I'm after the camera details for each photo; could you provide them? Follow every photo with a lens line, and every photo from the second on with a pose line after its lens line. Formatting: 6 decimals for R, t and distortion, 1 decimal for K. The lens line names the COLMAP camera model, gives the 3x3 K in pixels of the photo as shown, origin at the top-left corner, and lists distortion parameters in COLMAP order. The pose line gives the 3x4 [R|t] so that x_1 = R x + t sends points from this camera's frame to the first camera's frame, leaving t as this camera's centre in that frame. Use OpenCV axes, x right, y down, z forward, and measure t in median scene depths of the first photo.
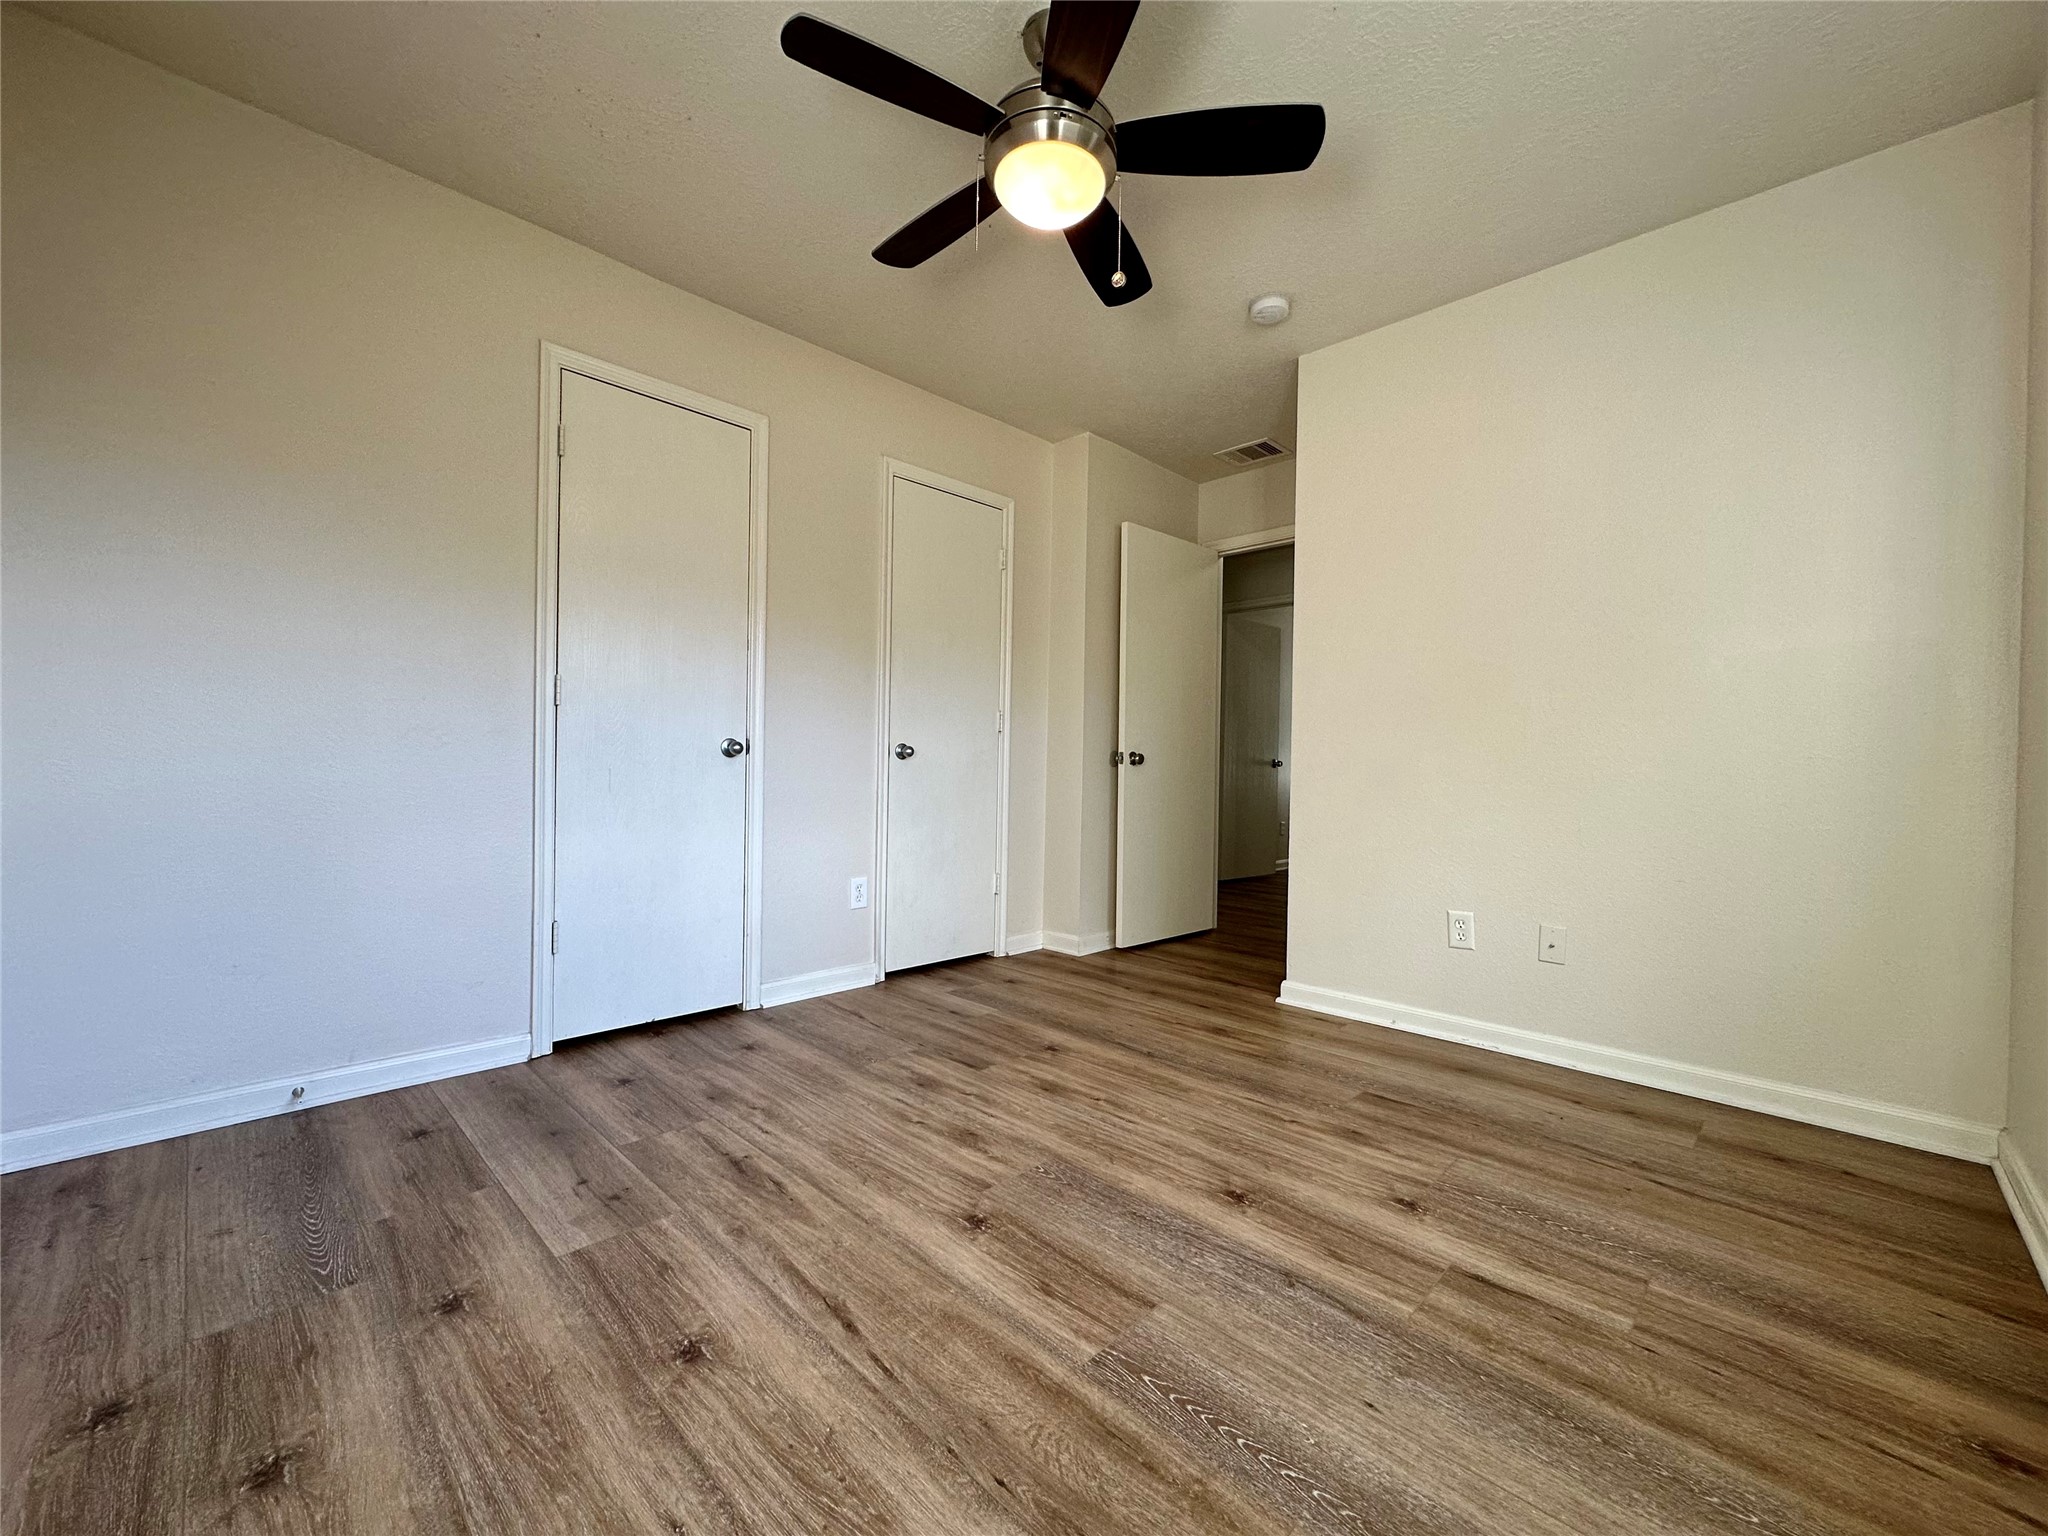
lens RADIAL K [[819.3, 0, 1023.0], [0, 819.3, 772.1], [0, 0, 1]] dist [-0.001434, 0.000757]
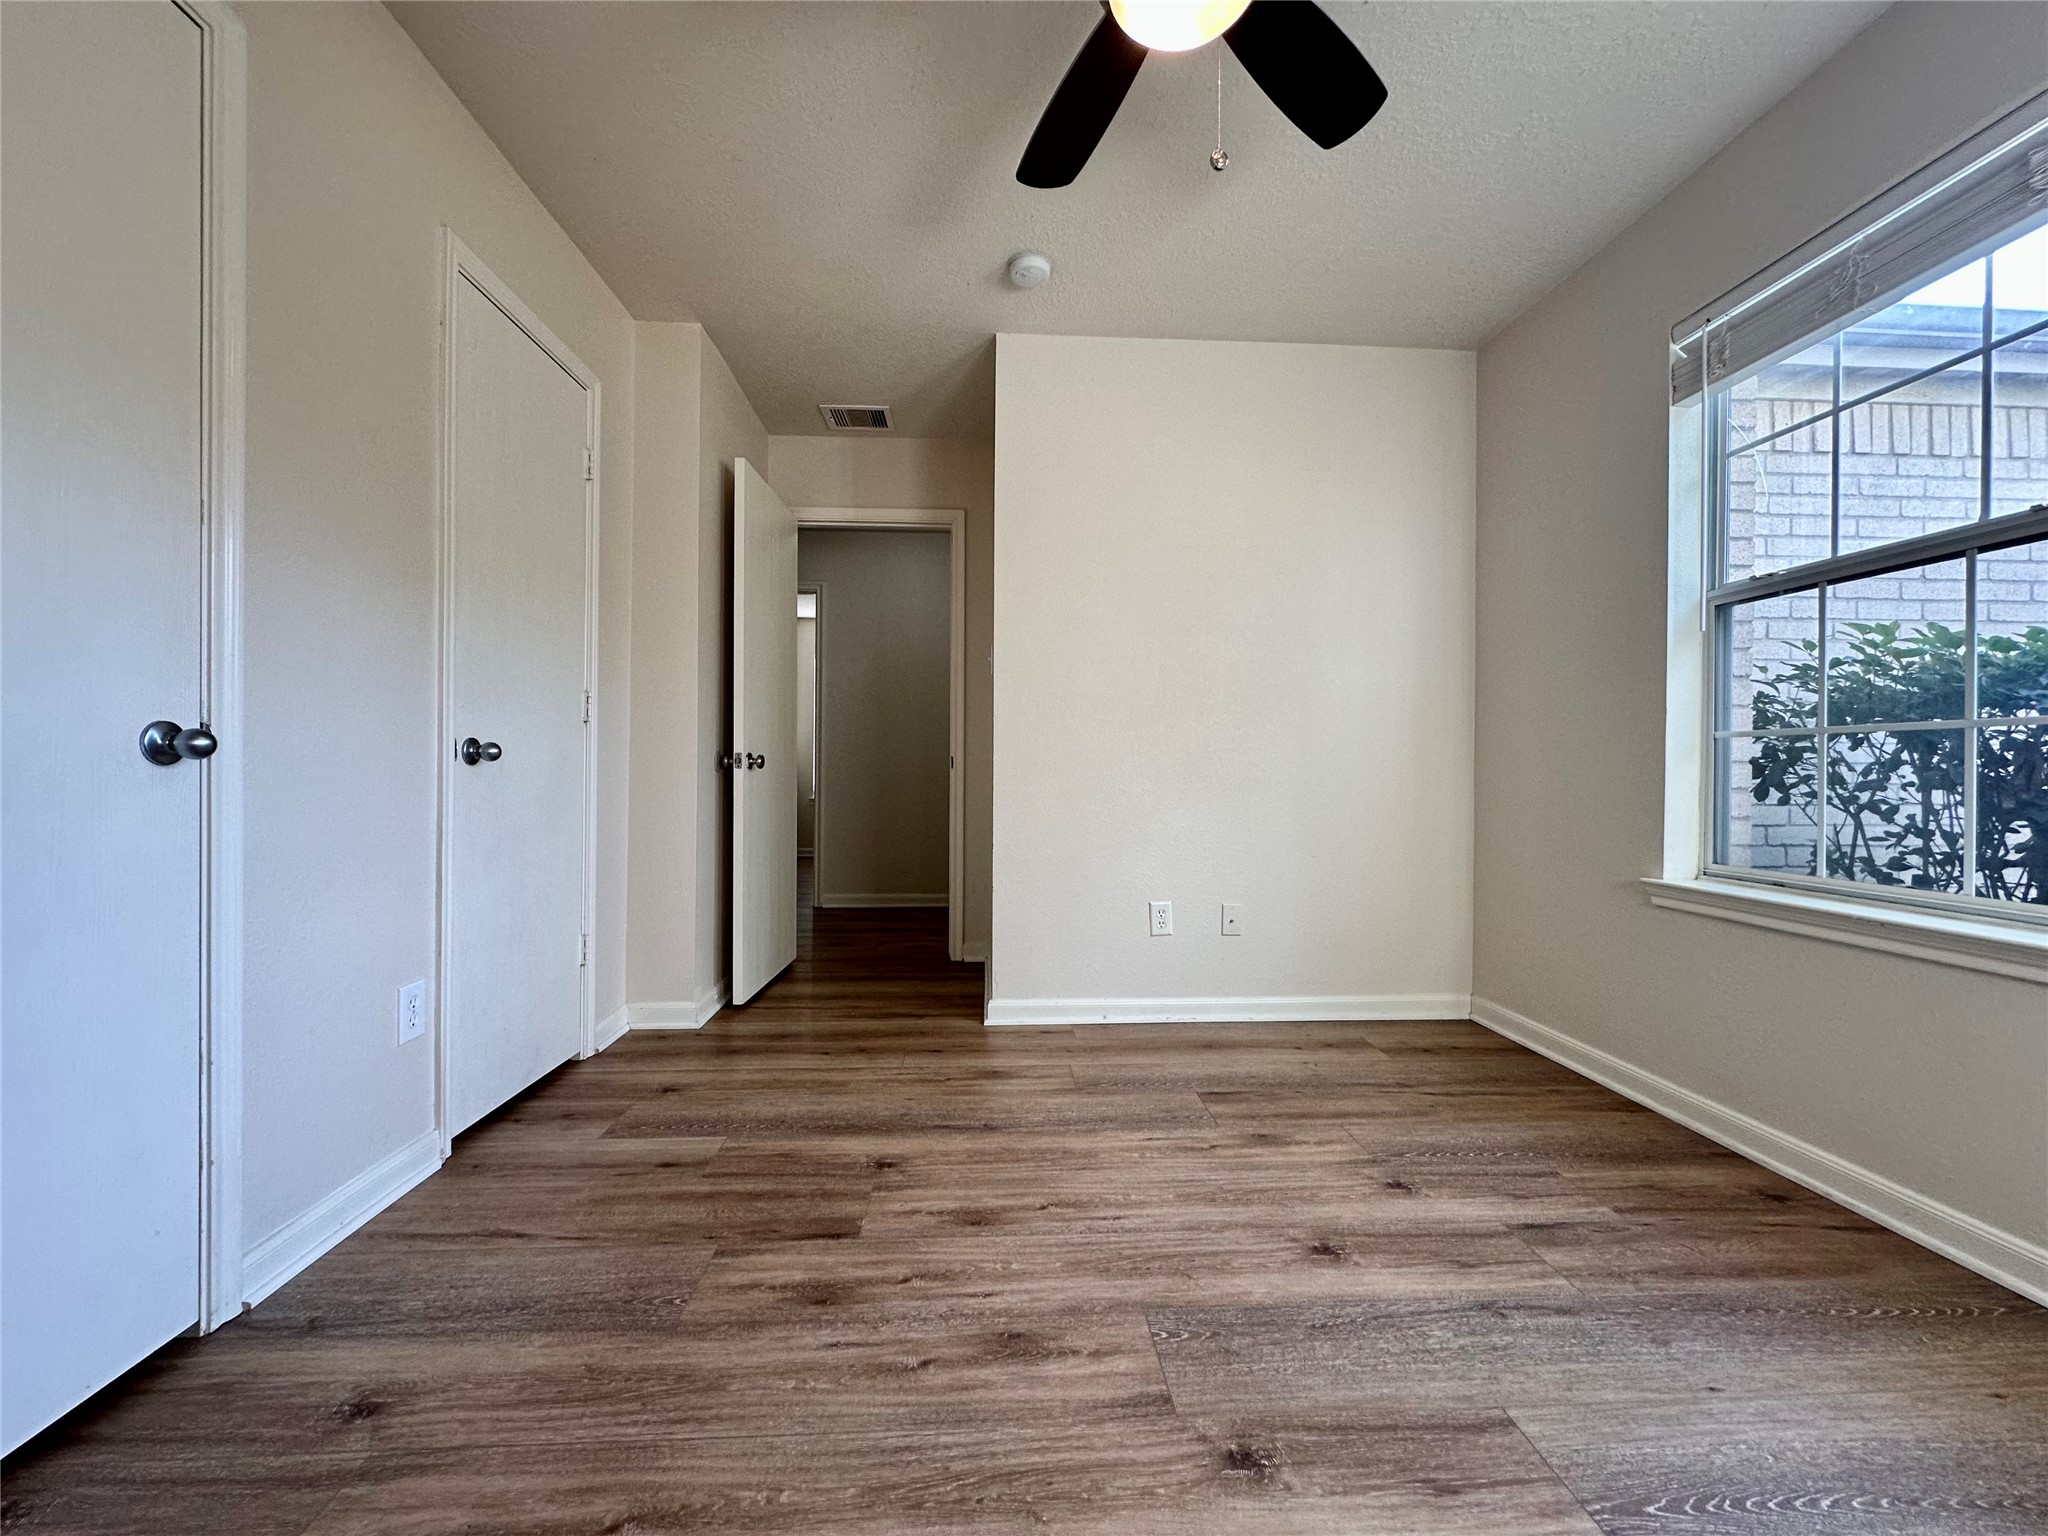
lens RADIAL K [[819.3, 0, 1024.9], [0, 819.3, 767.7], [0, 0, 1]] dist [-0.001434, 0.000757]
pose [[0.673297, -0.009824, 0.739307, -0.474416], [0.011540, 0.999930, 0.002777, -0.016064], [-0.739282, 0.006661, 0.673363, 0.479881]]
